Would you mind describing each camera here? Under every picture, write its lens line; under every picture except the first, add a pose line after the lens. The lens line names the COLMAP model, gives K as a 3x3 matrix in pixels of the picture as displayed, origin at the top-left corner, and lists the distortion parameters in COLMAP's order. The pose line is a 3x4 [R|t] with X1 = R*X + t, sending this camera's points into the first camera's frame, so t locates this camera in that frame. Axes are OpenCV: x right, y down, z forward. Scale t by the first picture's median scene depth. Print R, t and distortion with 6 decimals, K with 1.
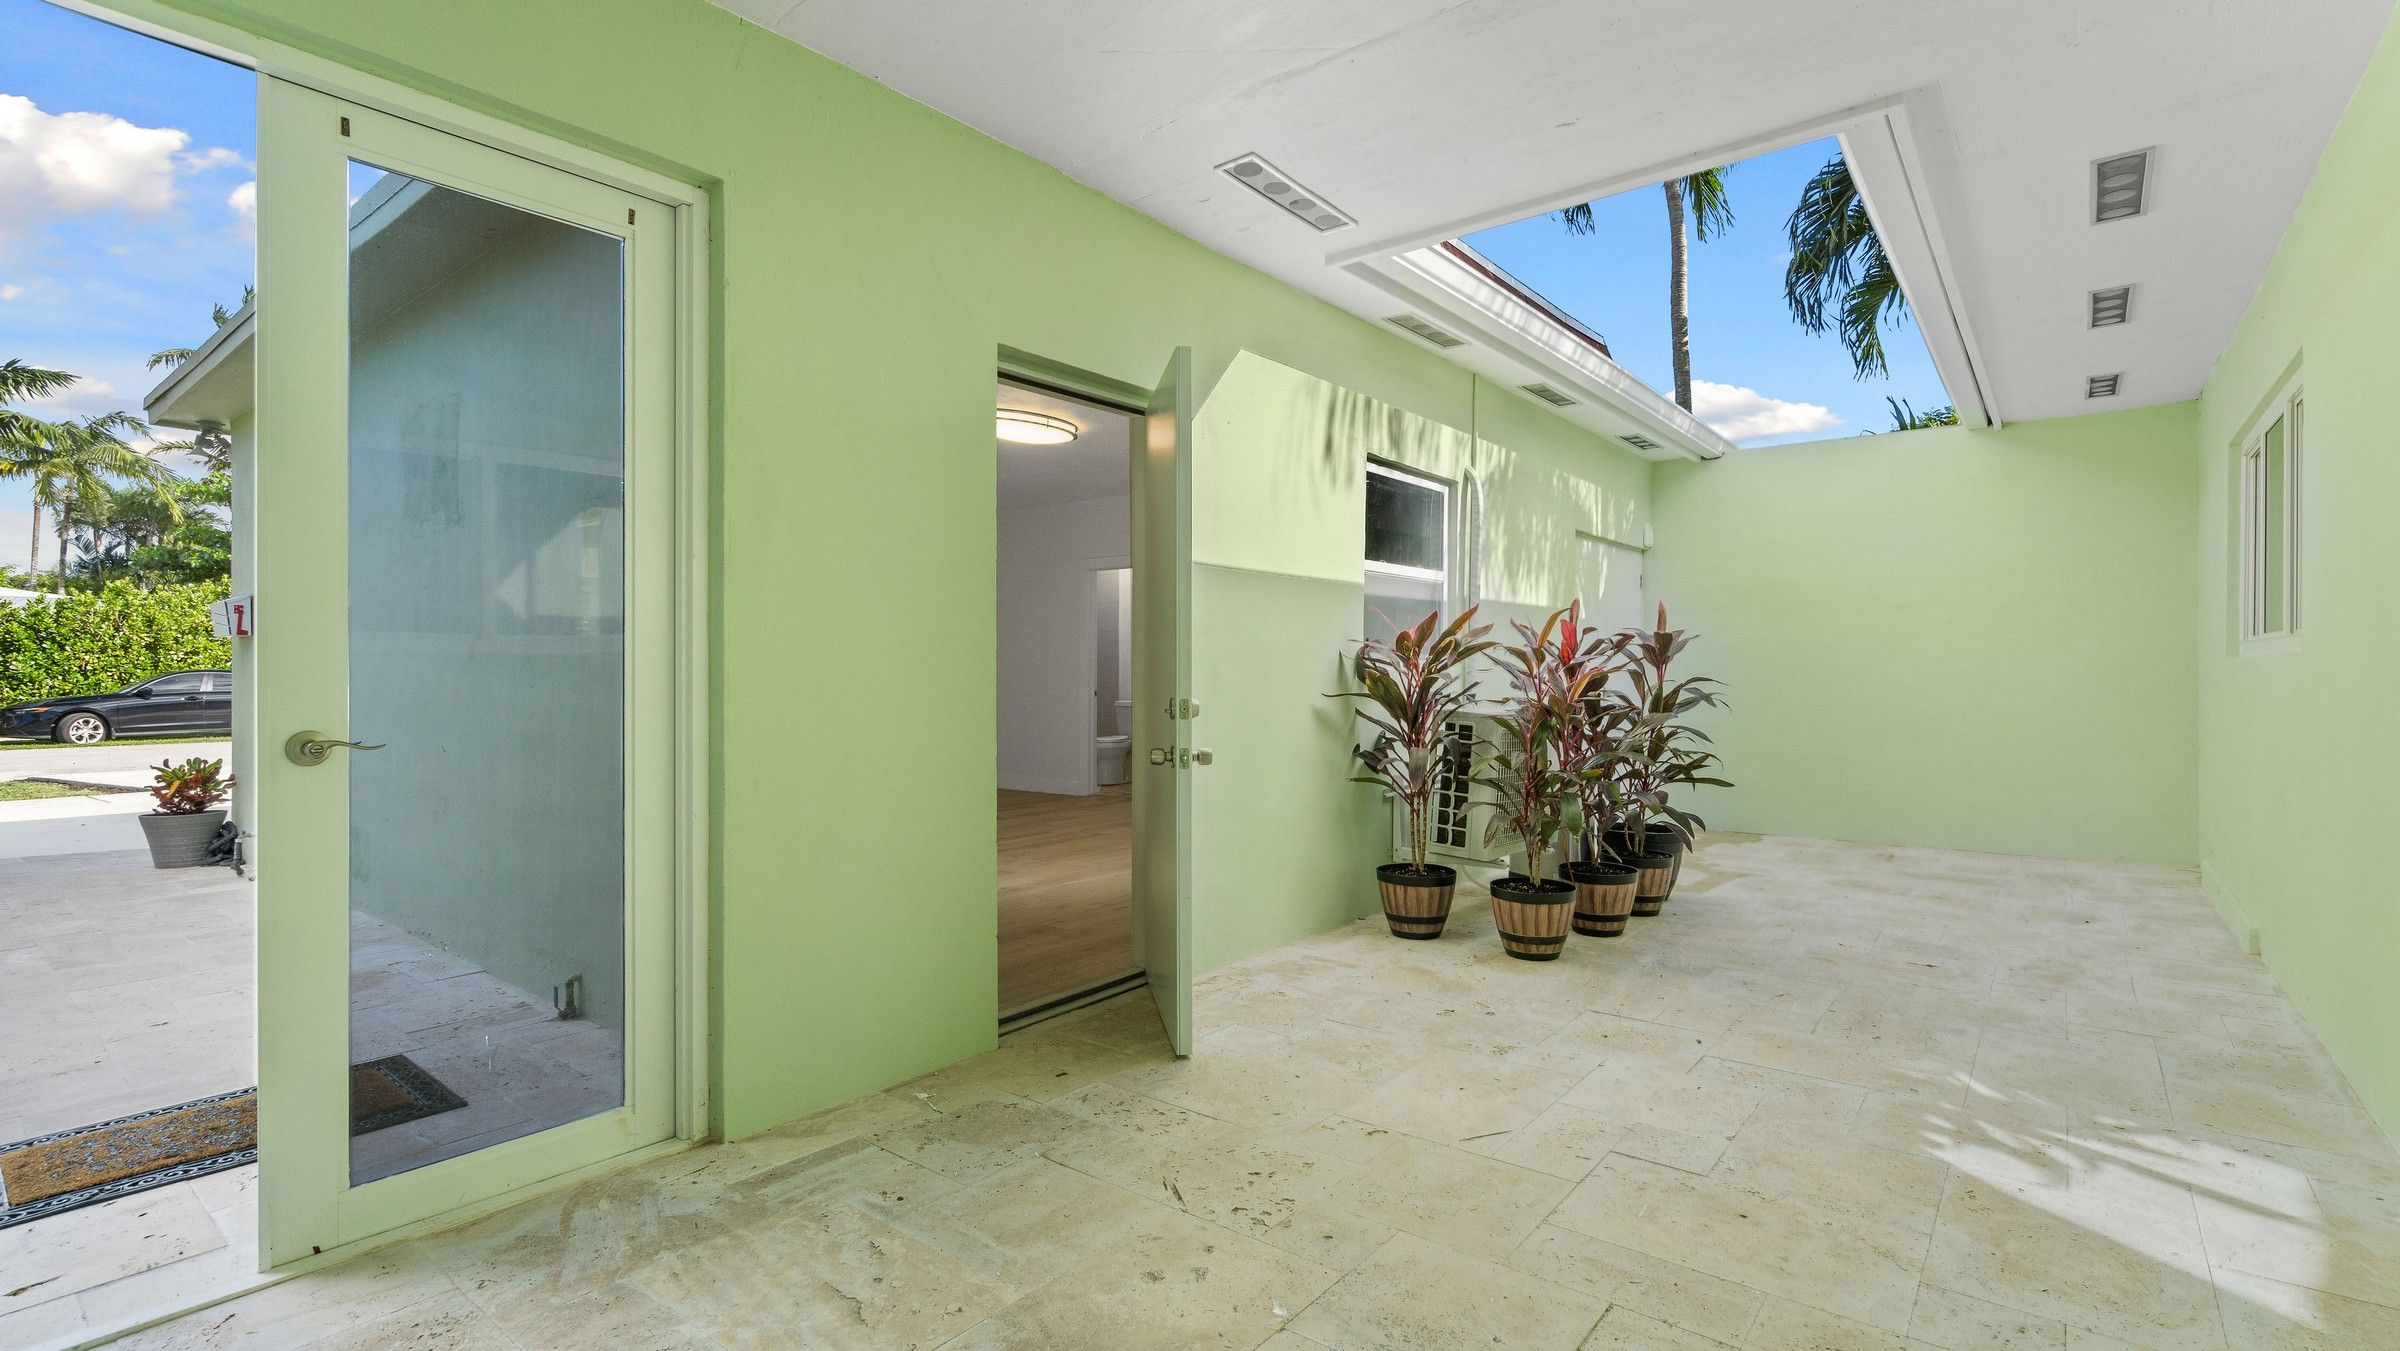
lens RADIAL K [[1106.4, 0, 1199.9], [0, 1106.4, 657.4], [0, 0, 1]] dist [-0.000964, -0.000176]
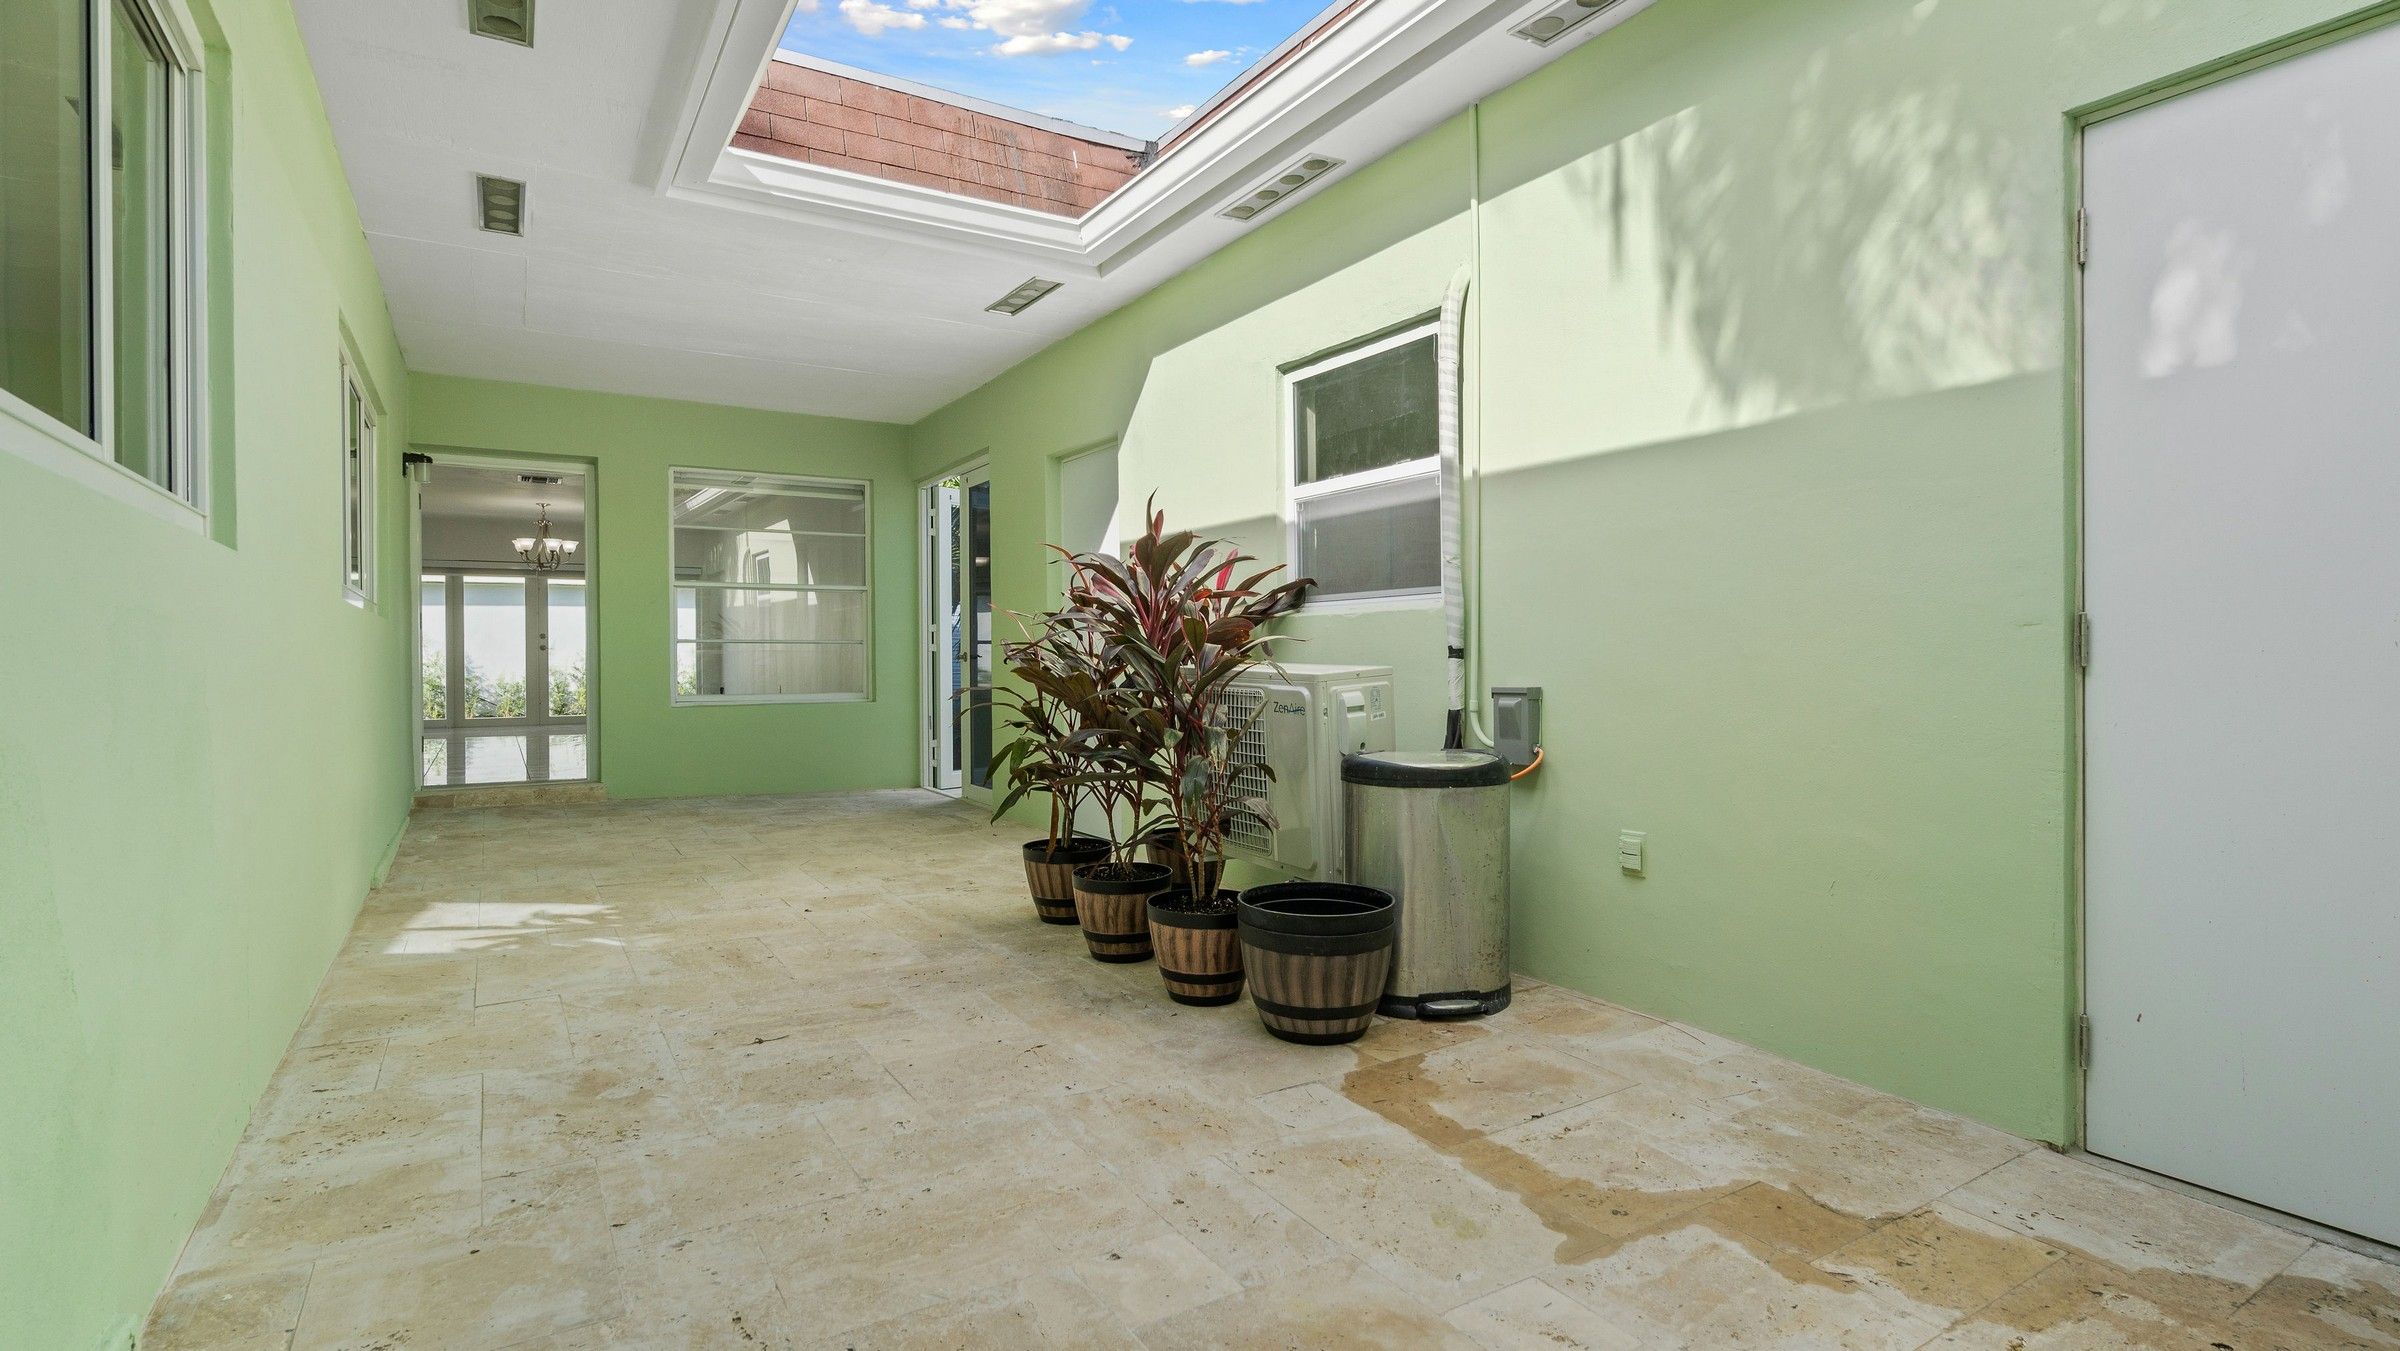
lens RADIAL K [[1106.4, 0, 1199.9], [0, 1106.4, 657.4], [0, 0, 1]] dist [-0.000964, -0.000176]
pose [[-0.329149, 0.001190, -0.944277, 1.019599], [0.007573, 0.999970, -0.001379, 0.047954], [0.944248, -0.007605, -0.329148, 1.251778]]
